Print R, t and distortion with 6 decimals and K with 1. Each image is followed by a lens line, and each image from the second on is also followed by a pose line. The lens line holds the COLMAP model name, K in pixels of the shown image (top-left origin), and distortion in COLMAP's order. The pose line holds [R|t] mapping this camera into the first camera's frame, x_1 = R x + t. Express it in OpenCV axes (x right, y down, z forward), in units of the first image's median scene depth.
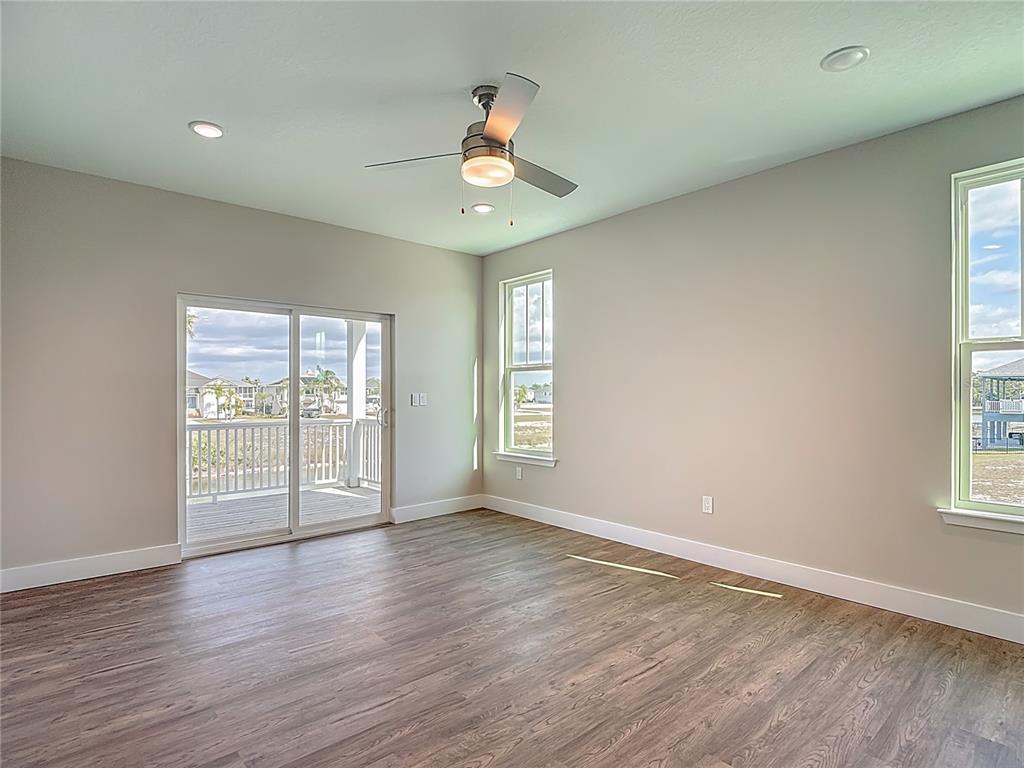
lens RADIAL K [[549.7, 0, 516.3], [0, 549.7, 389.2], [0, 0, 1]] dist [0.012780, -0.010985]
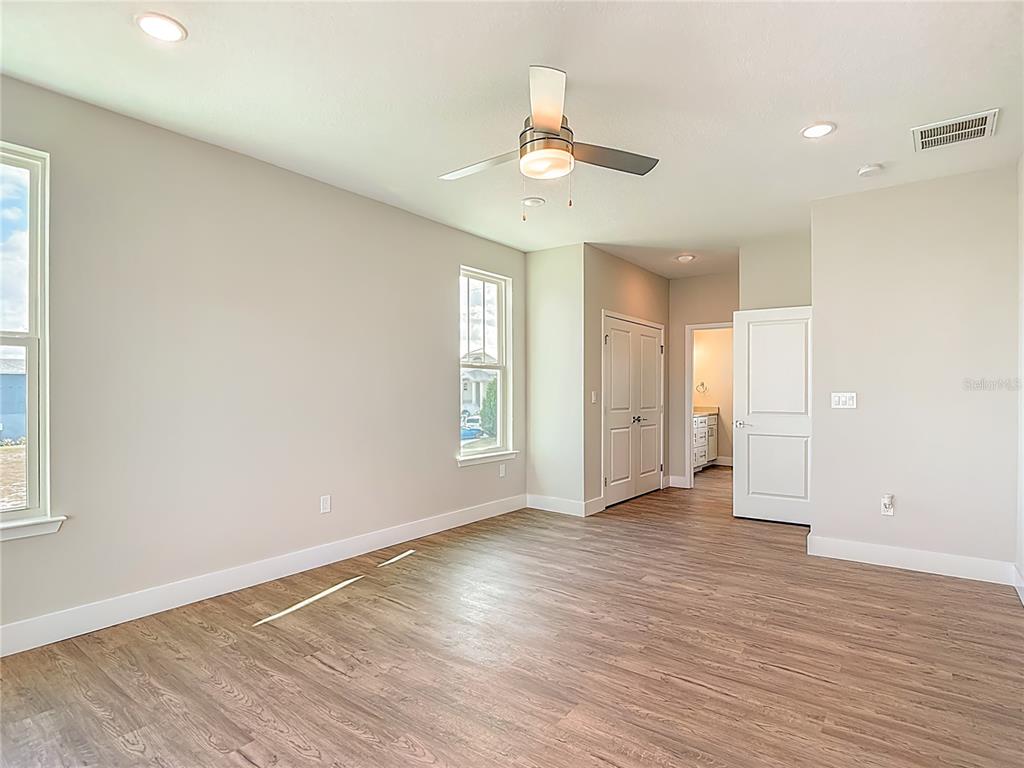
lens RADIAL K [[549.7, 0, 514.1], [0, 549.7, 390.6], [0, 0, 1]] dist [0.012780, -0.010985]
pose [[-0.189735, -0.002604, 0.981832, -0.837741], [-0.006340, 0.999979, 0.001427, 0.002422], [-0.981815, -0.005954, -0.189747, 1.042761]]
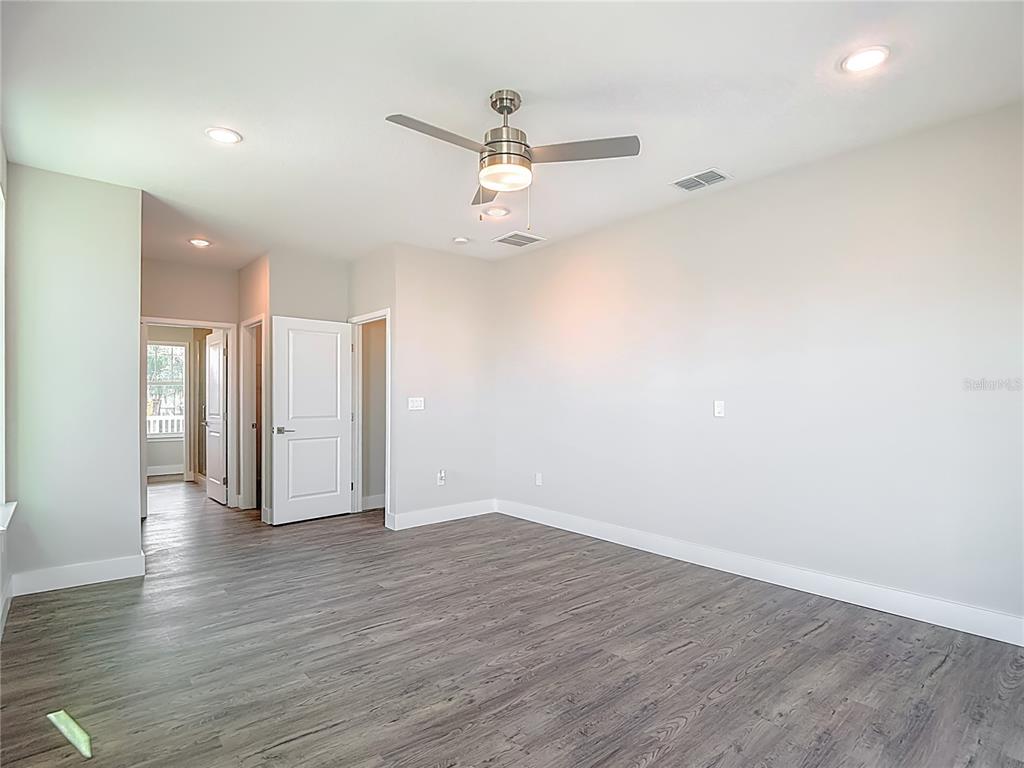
lens RADIAL K [[549.7, 0, 511.0], [0, 549.7, 380.6], [0, 0, 1]] dist [0.012780, -0.010985]
pose [[-0.999575, 0.002557, 0.029033, -0.076077], [0.001607, 0.999464, -0.032698, 0.007802], [-0.029101, -0.032638, -0.999043, 1.687835]]
